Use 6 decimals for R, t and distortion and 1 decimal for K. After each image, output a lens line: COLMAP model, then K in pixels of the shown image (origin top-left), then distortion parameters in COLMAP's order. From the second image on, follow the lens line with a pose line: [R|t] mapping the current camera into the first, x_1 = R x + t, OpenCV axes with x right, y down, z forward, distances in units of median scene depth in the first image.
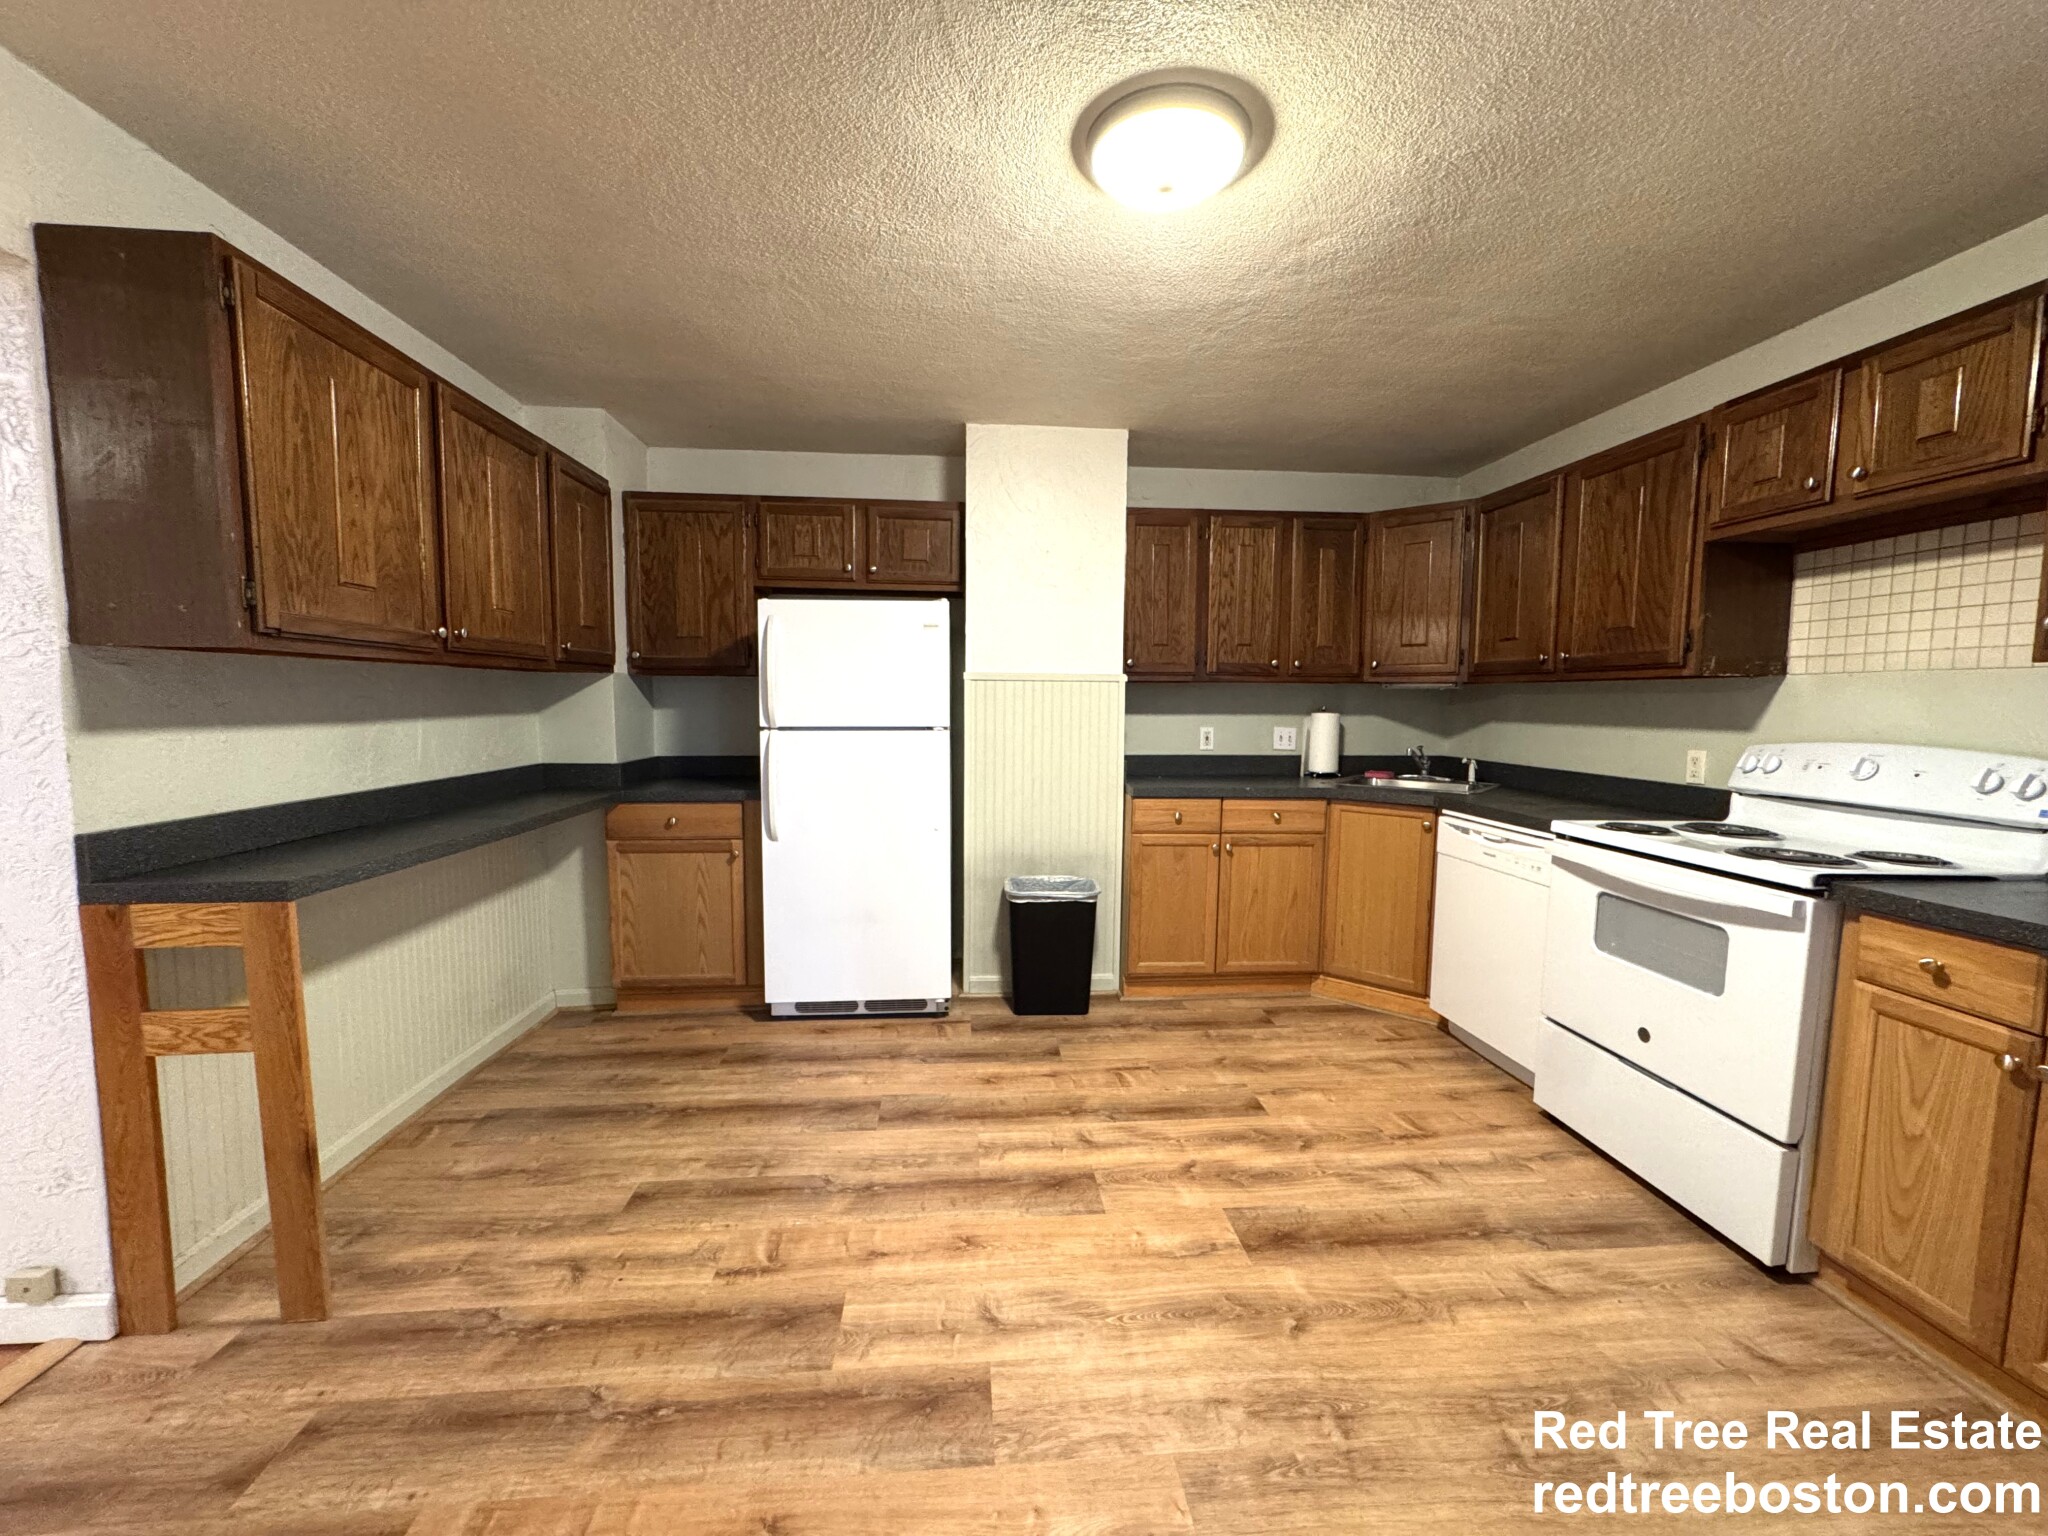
lens RADIAL K [[818.1, 0, 1023.1], [0, 818.1, 770.7], [0, 0, 1]] dist [-0.001900, 0.000027]
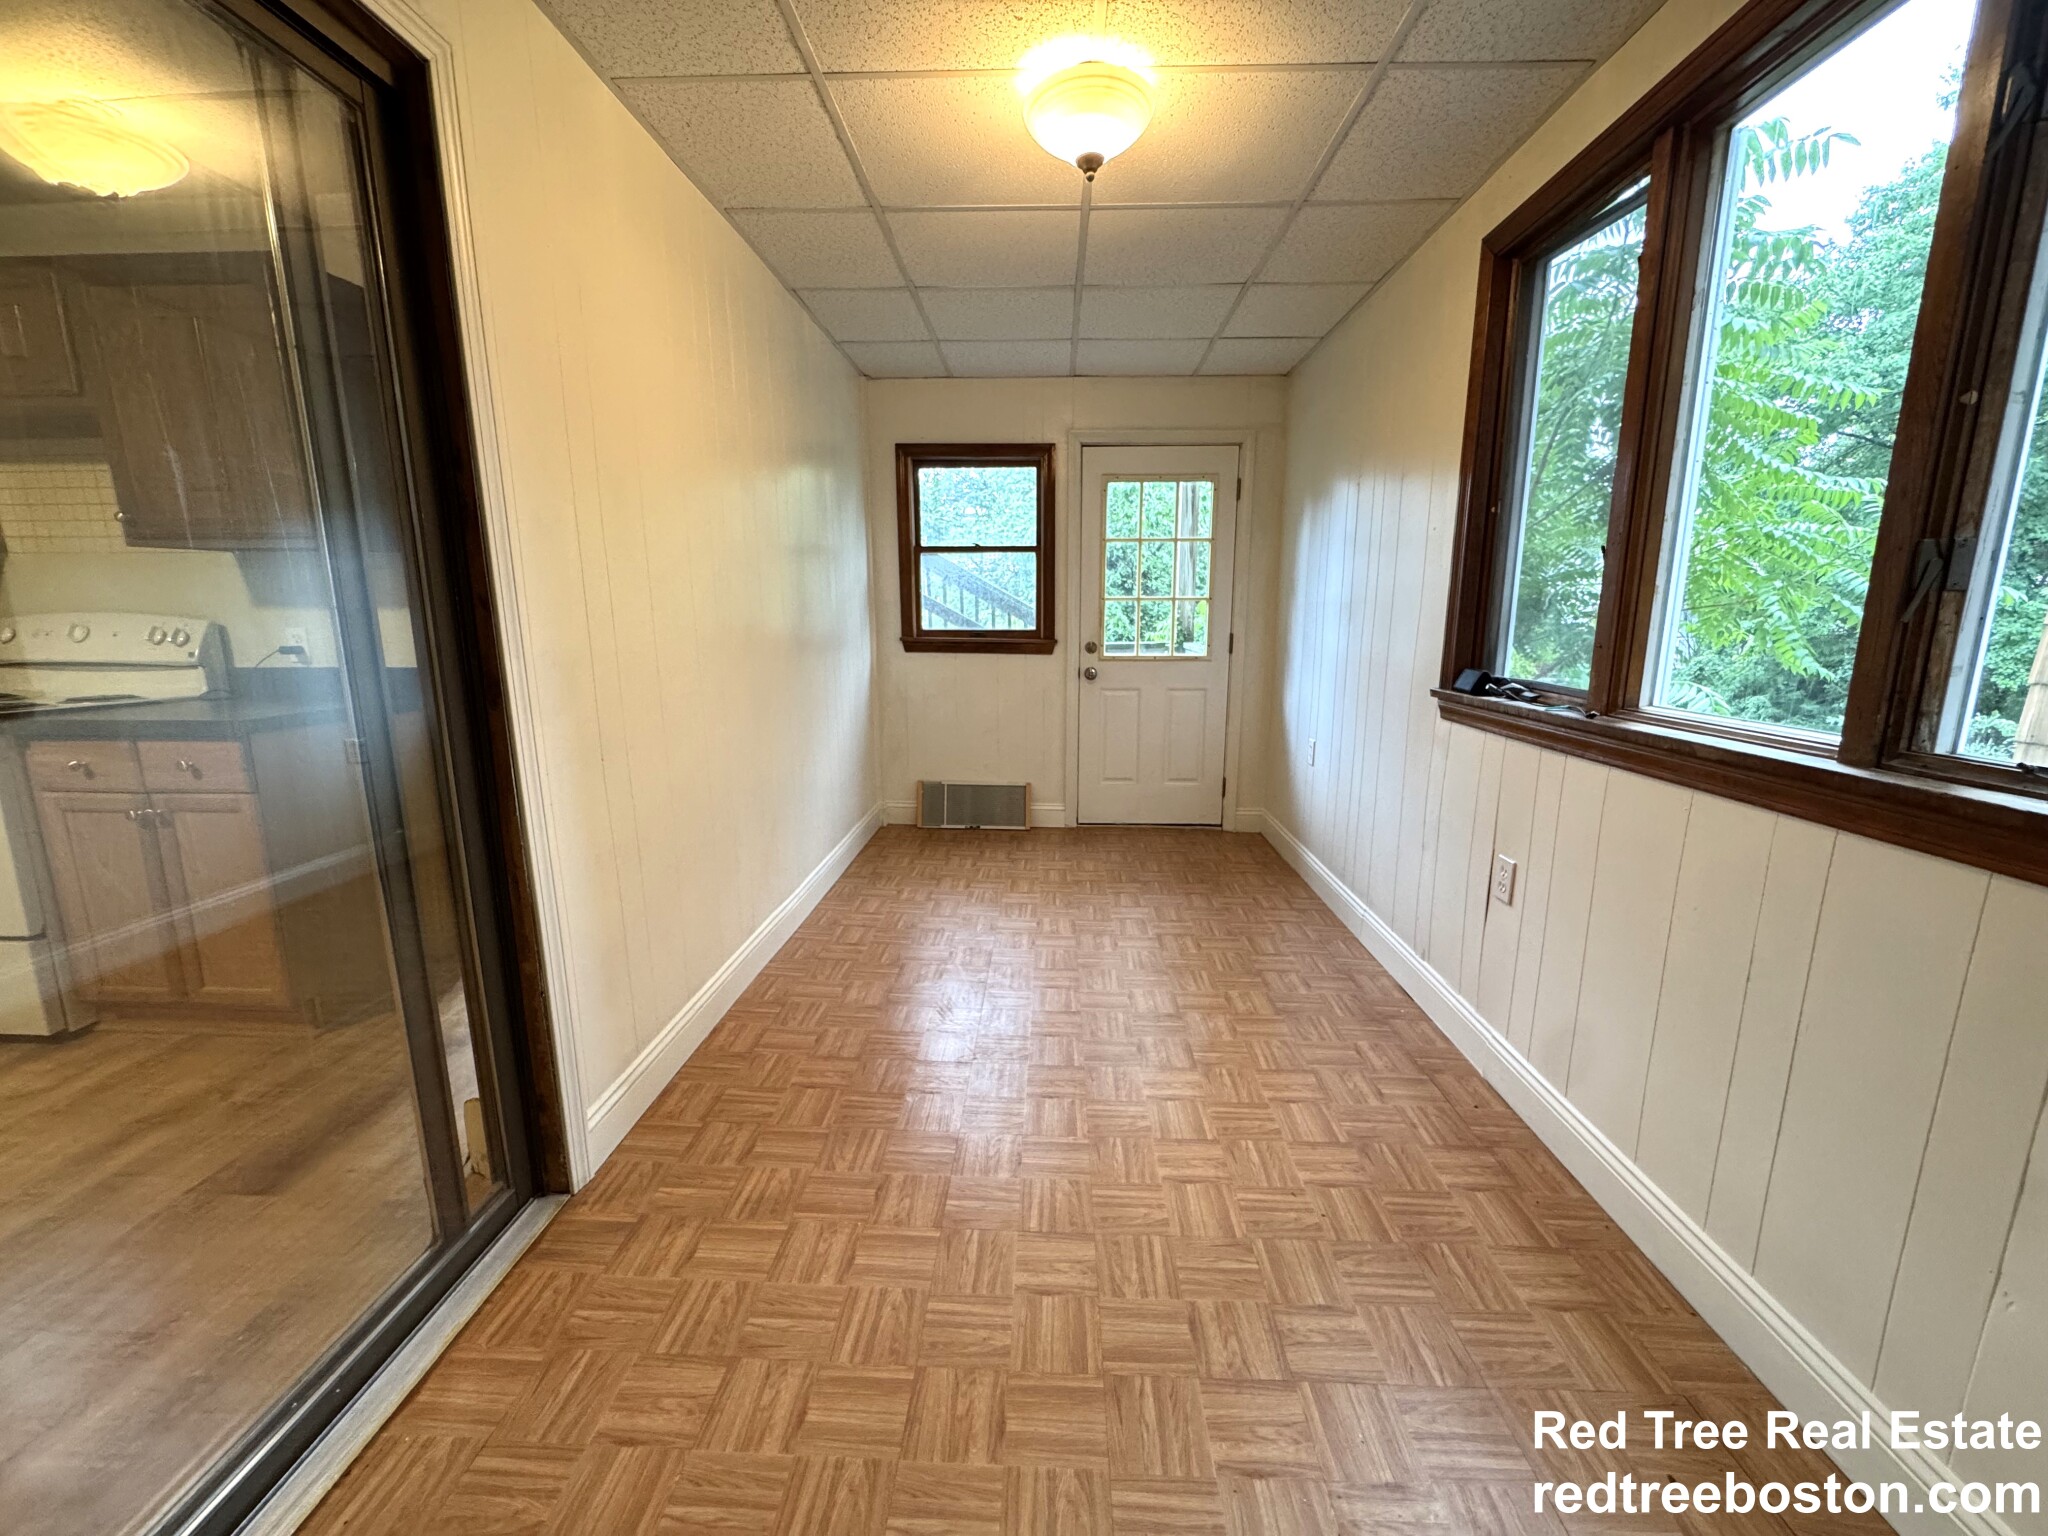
lens RADIAL K [[828.7, 0, 1023.1], [0, 828.7, 770.1], [0, 0, 1]] dist [-0.002604, 0.000072]
pose [[0.129171, -0.194327, 0.972395, -0.028114], [0.081577, 0.979369, 0.184884, 0.076631], [-0.988261, 0.055444, 0.142359, -0.504742]]
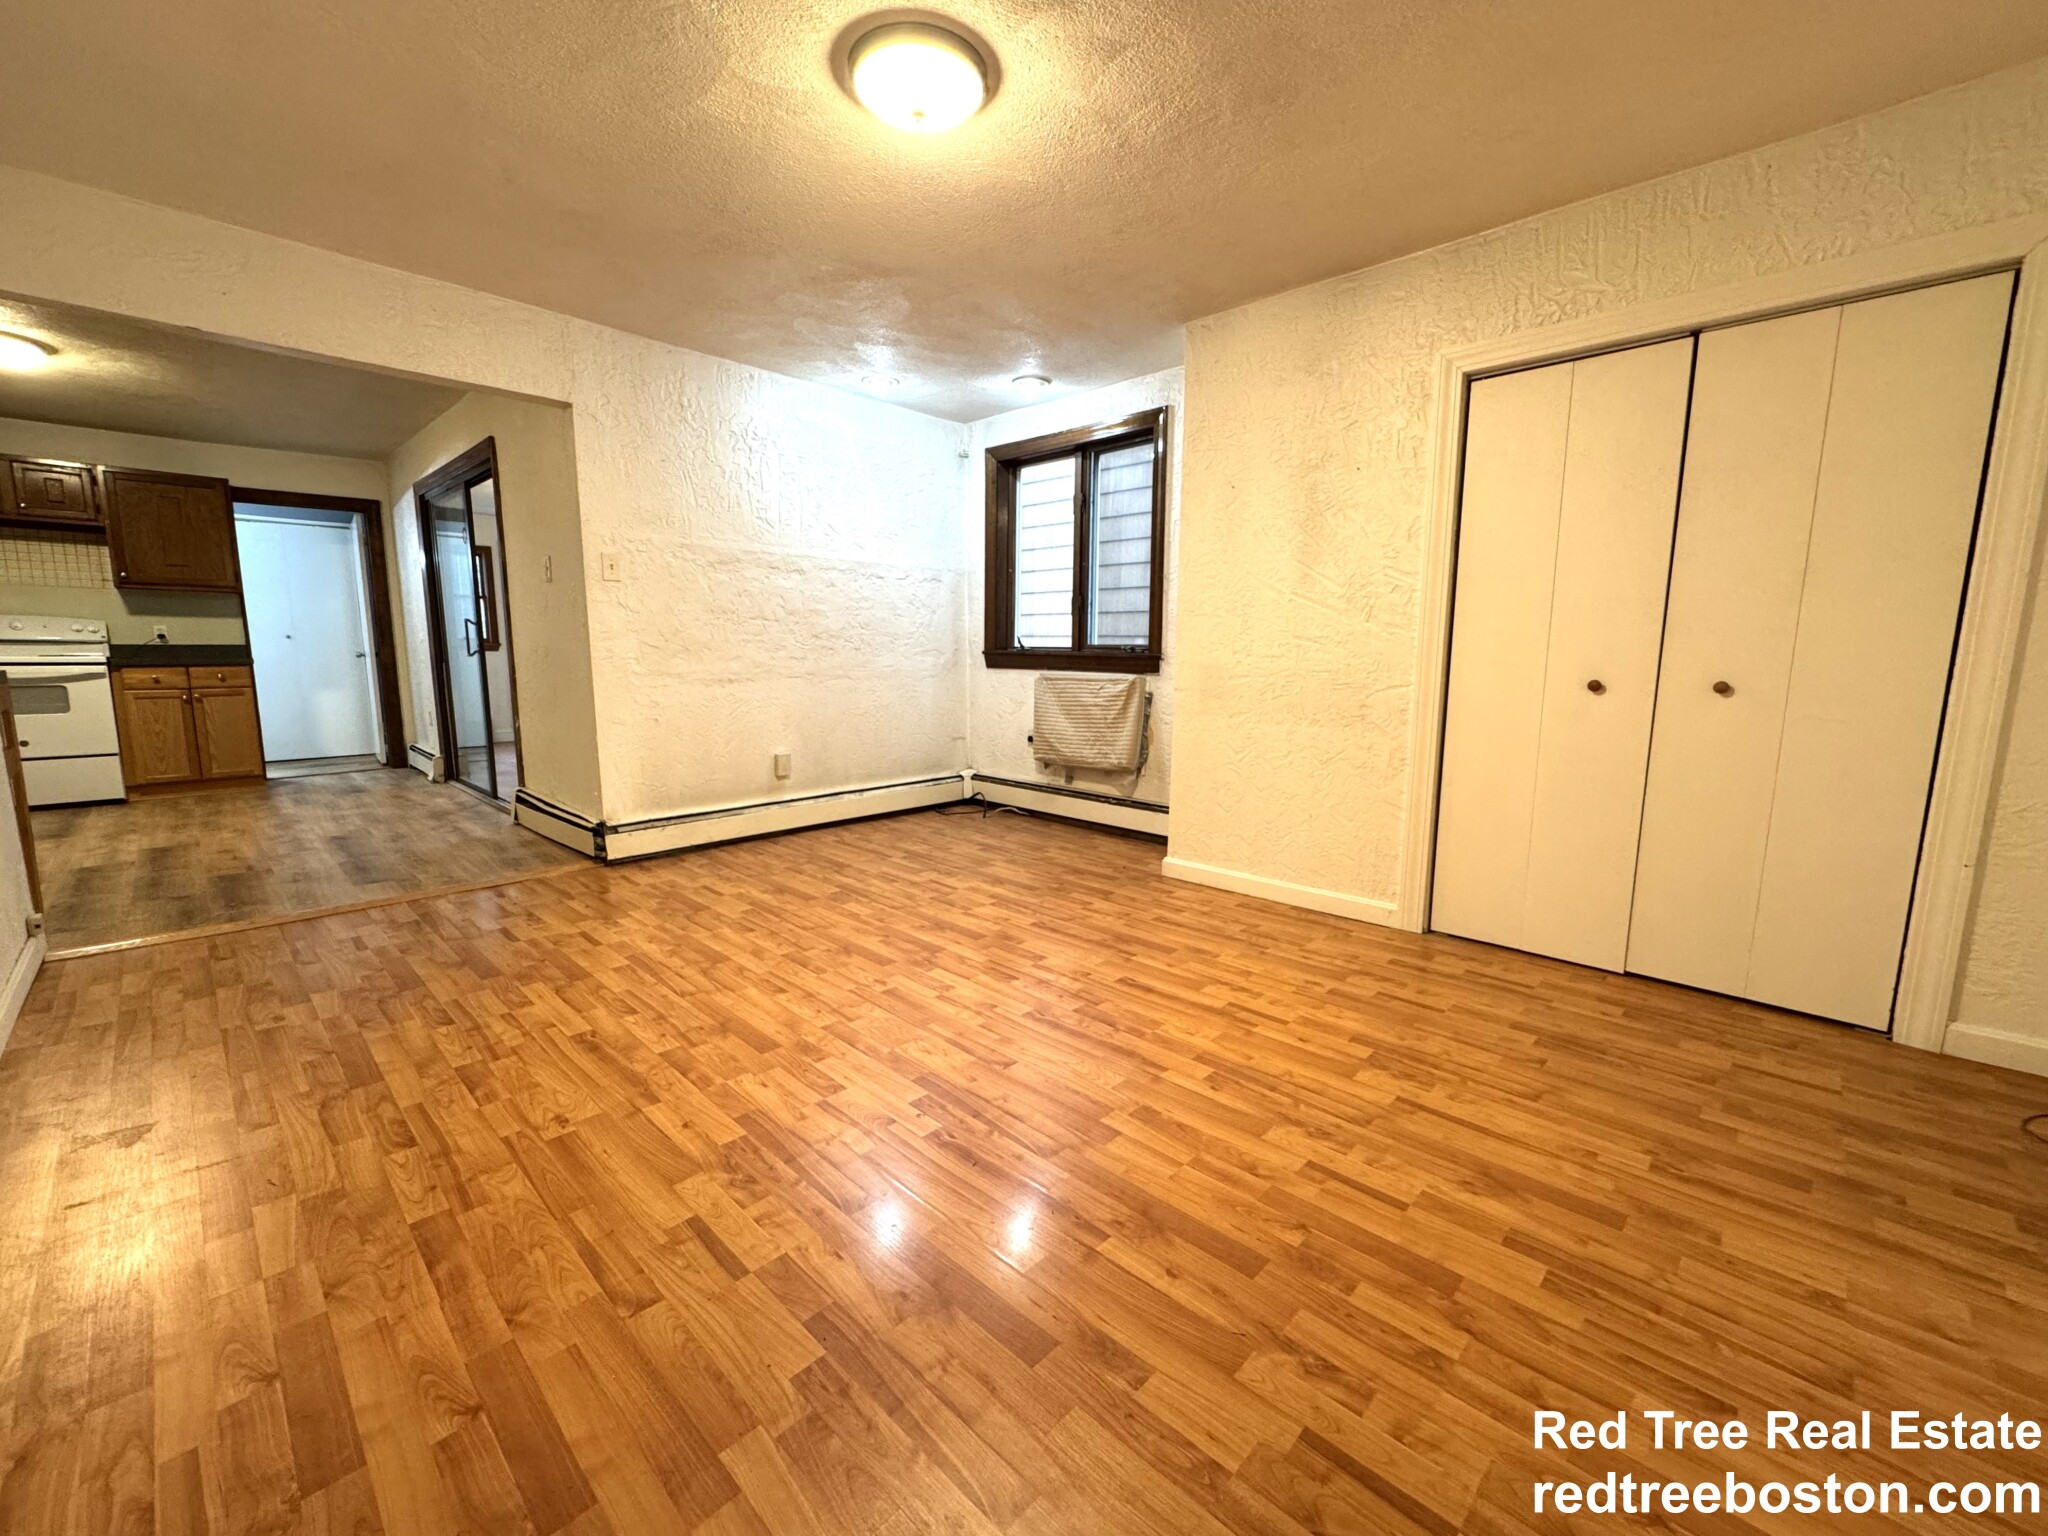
lens RADIAL K [[828.7, 0, 1023.1], [0, 828.7, 770.1], [0, 0, 1]] dist [-0.002604, 0.000072]
pose [[-0.655626, -0.121195, 0.745296, -2.491418], [0.051959, 0.977454, 0.204654, 0.063406], [-0.753296, 0.172902, -0.634547, 0.341185]]
